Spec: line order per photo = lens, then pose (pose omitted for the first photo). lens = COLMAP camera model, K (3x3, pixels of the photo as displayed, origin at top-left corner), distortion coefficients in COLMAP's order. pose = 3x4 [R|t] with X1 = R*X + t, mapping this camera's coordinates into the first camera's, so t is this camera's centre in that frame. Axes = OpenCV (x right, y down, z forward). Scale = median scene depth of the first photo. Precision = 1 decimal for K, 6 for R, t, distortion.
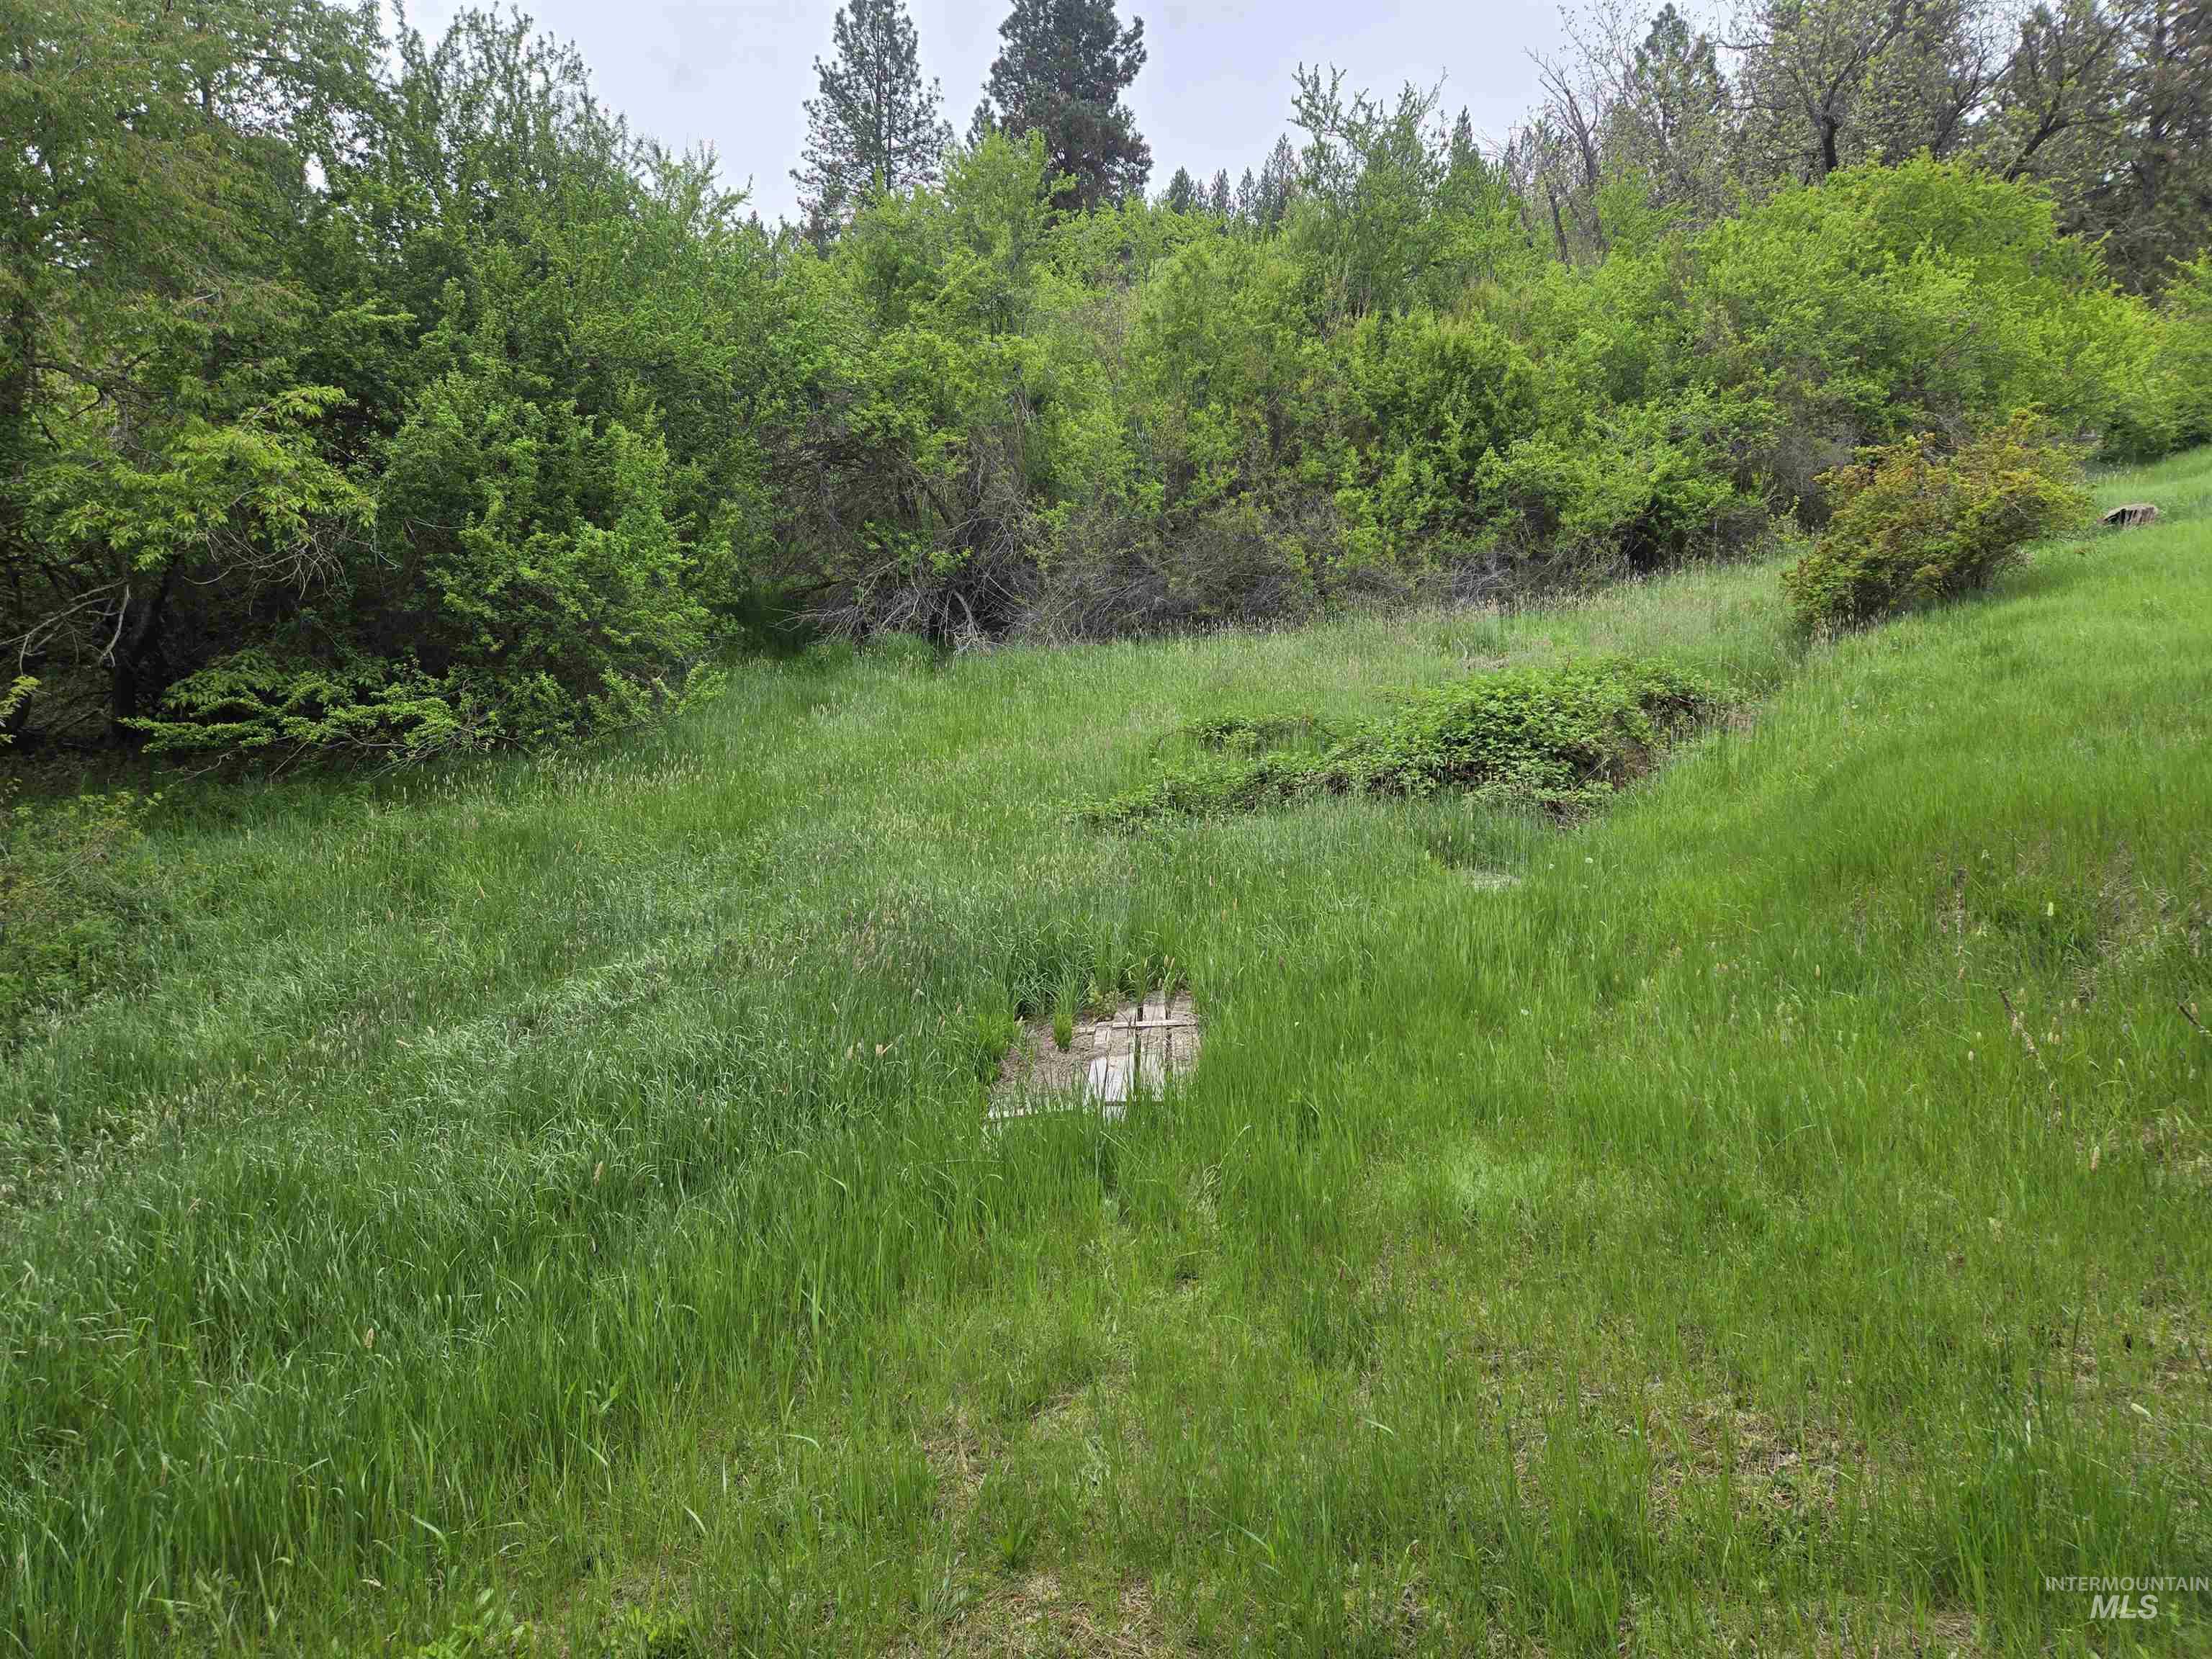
lens RADIAL K [[1481.8, 0, 1107.1], [0, 1481.8, 841.9], [0, 0, 1]] dist [0.091398, -0.072005]
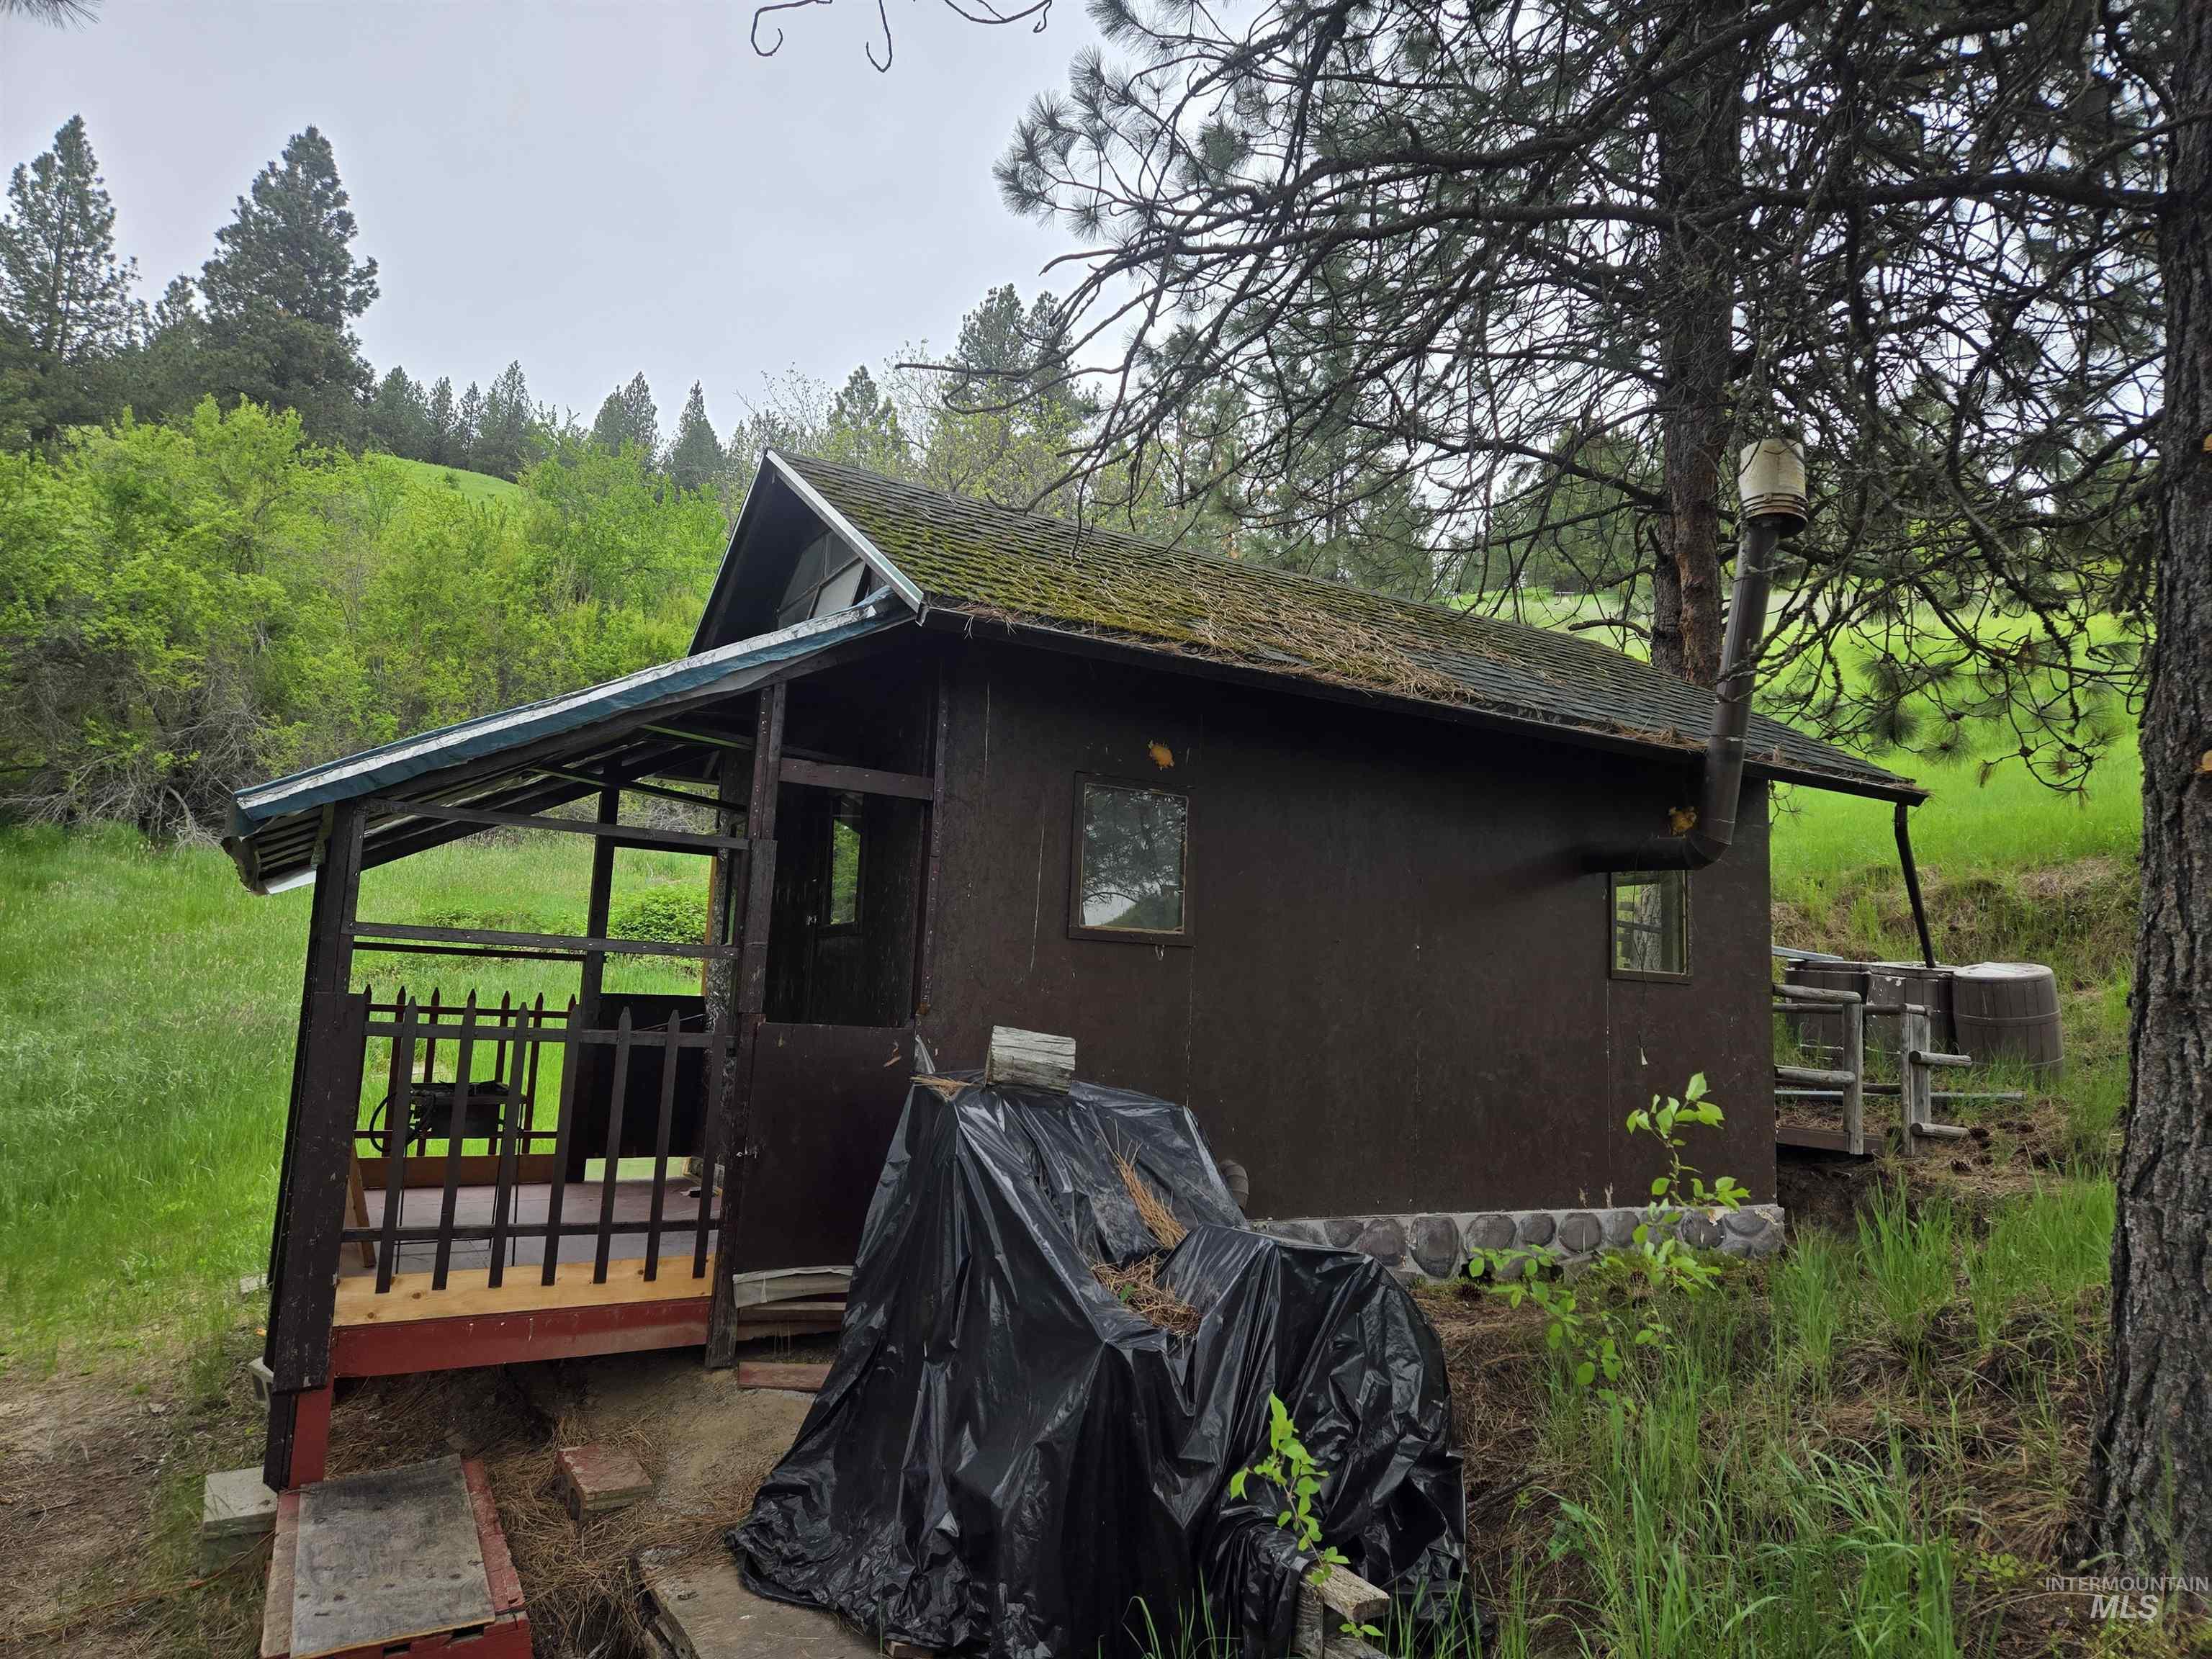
lens RADIAL K [[1482.1, 0, 1126.8], [0, 1482.1, 828.6], [0, 0, 1]] dist [0.096722, -0.072102]
pose [[0.864400, 0.084016, 0.495736, -0.043793], [-0.002808, 0.986732, -0.162333, 0.035830], [-0.502798, 0.138928, 0.853167, -0.269211]]
